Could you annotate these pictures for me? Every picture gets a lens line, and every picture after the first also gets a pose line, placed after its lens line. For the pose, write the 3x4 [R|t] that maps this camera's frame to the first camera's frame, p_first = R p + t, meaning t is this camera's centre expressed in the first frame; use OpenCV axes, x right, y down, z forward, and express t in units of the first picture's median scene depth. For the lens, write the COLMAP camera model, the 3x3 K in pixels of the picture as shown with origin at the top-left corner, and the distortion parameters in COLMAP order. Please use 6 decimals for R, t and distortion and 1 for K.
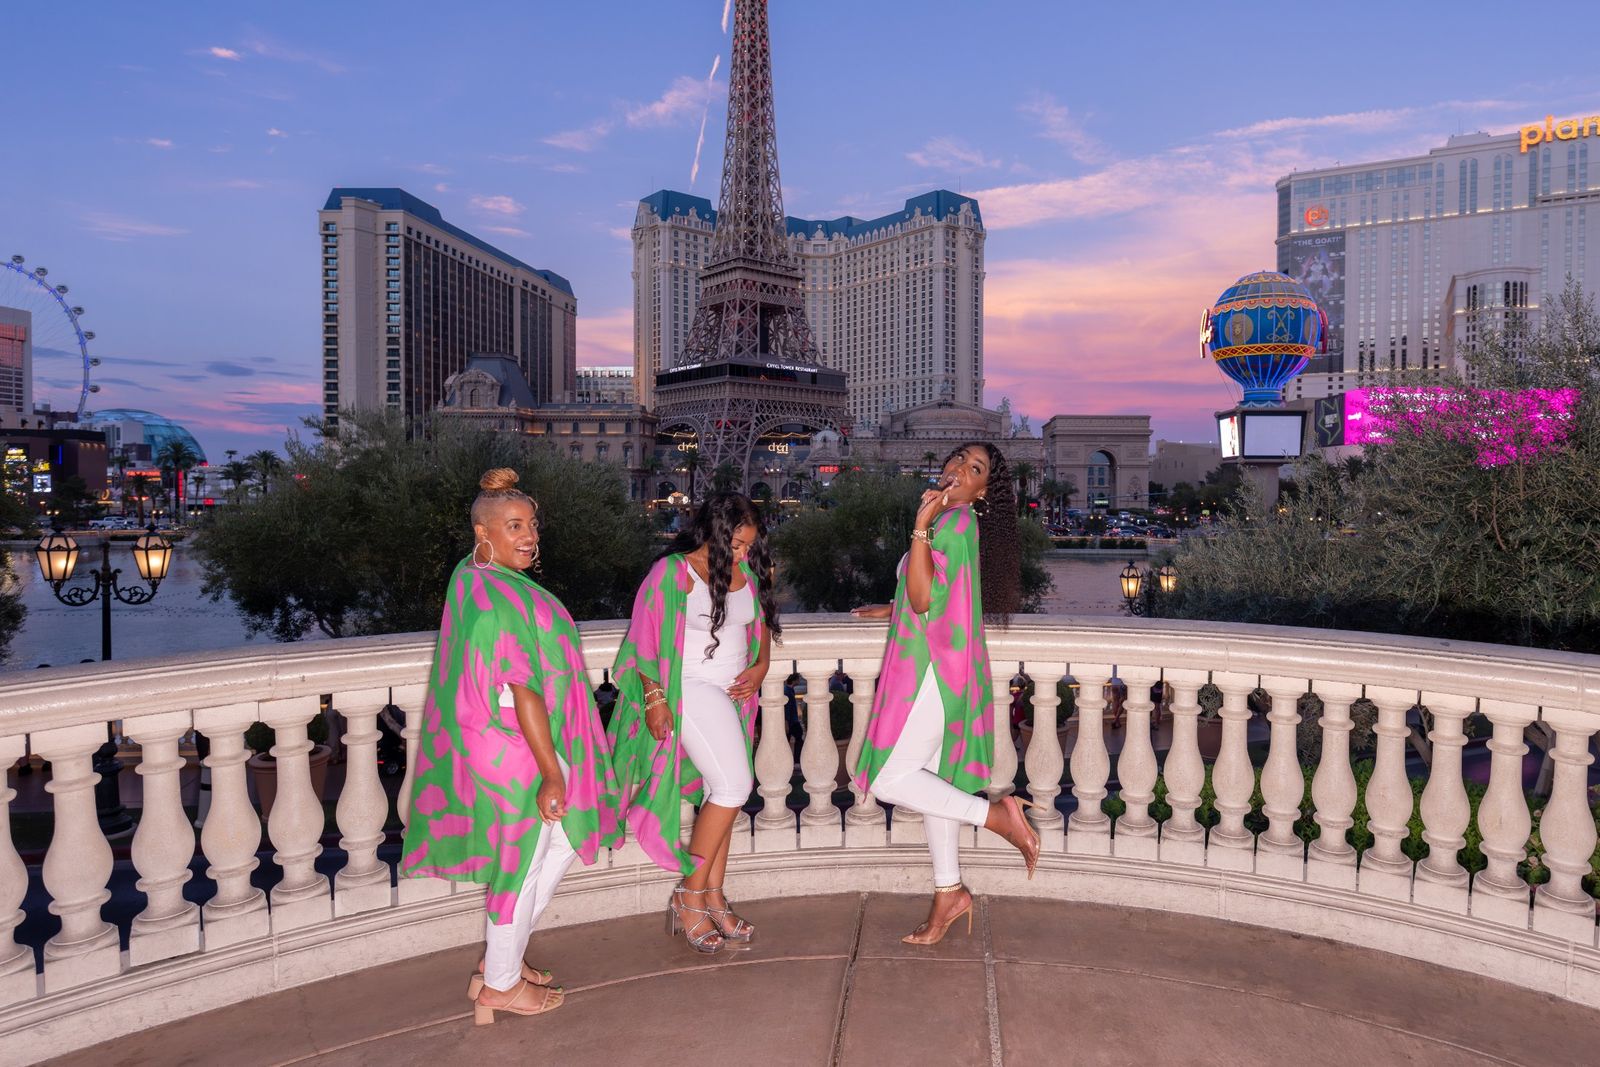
lens RADIAL K [[897.4, 0, 771.2], [0, 897.4, 529.4], [0, 0, 1]] dist [0.000438, -0.001887]
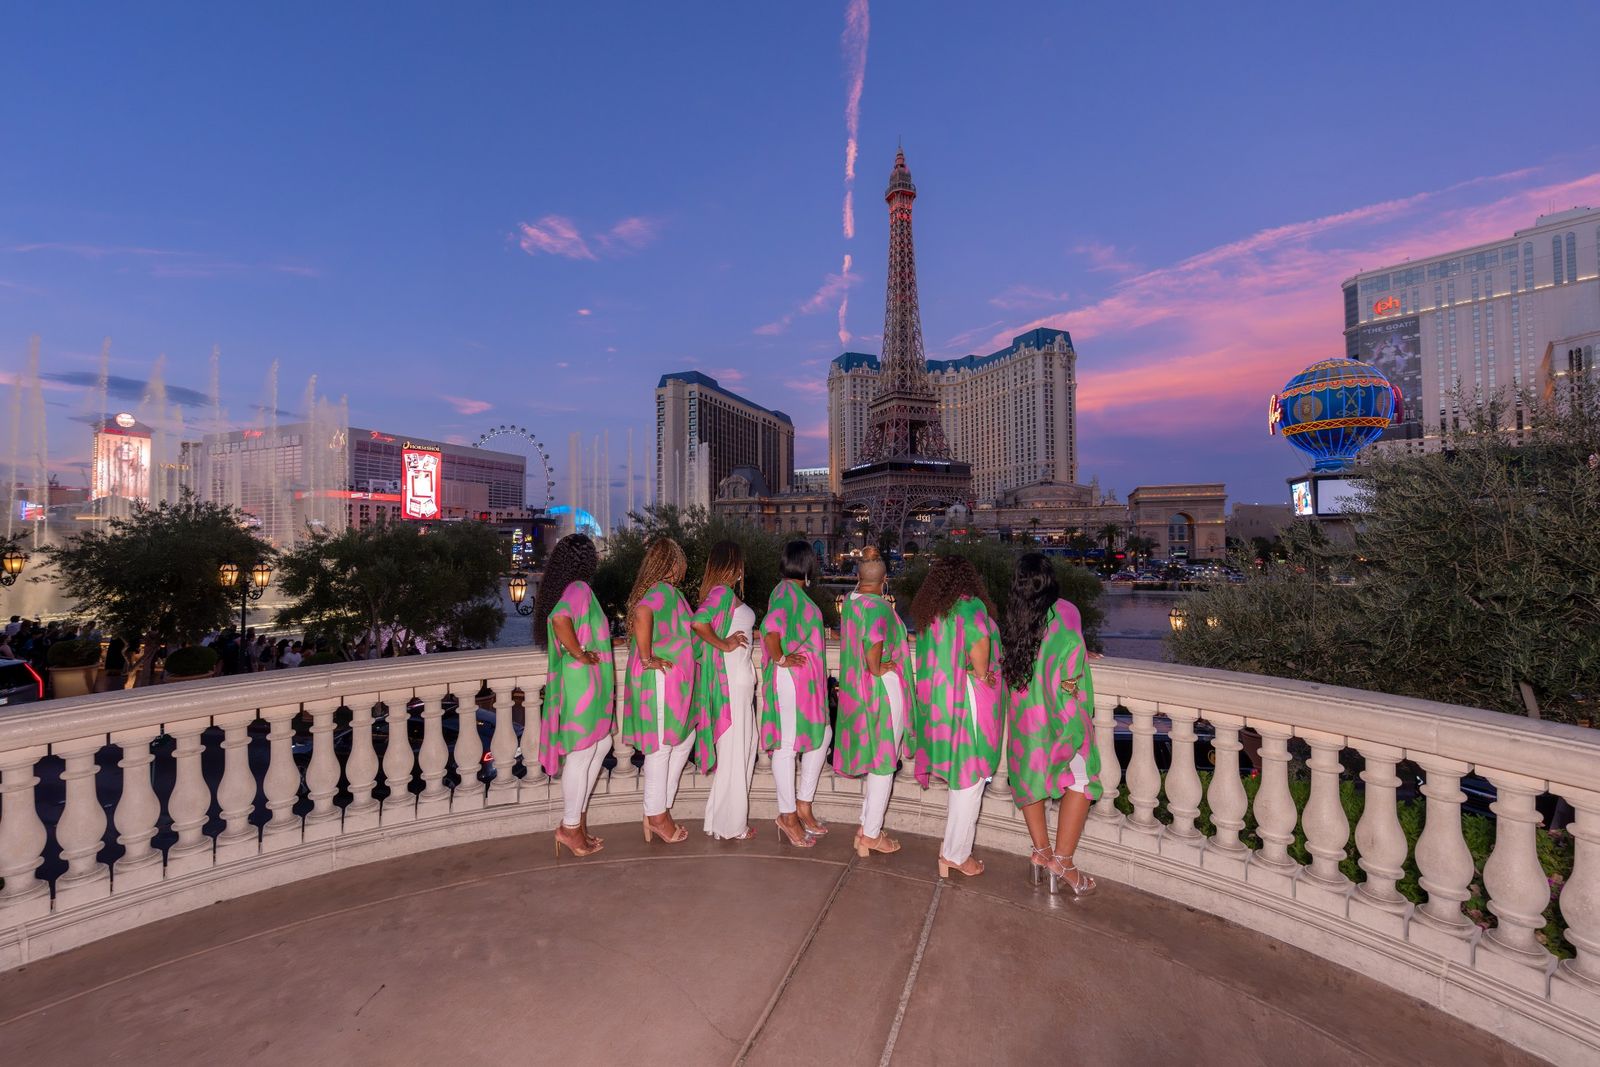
lens RADIAL K [[638.1, 0, 787.1], [0, 638.1, 528.3], [0, 0, 1]] dist [-0.006697, 0.001998]
pose [[0.929310, -0.021492, -0.368674, 0.183386], [0.002159, 0.998604, -0.052772, -0.020142], [0.369294, 0.048245, 0.928060, -0.037643]]
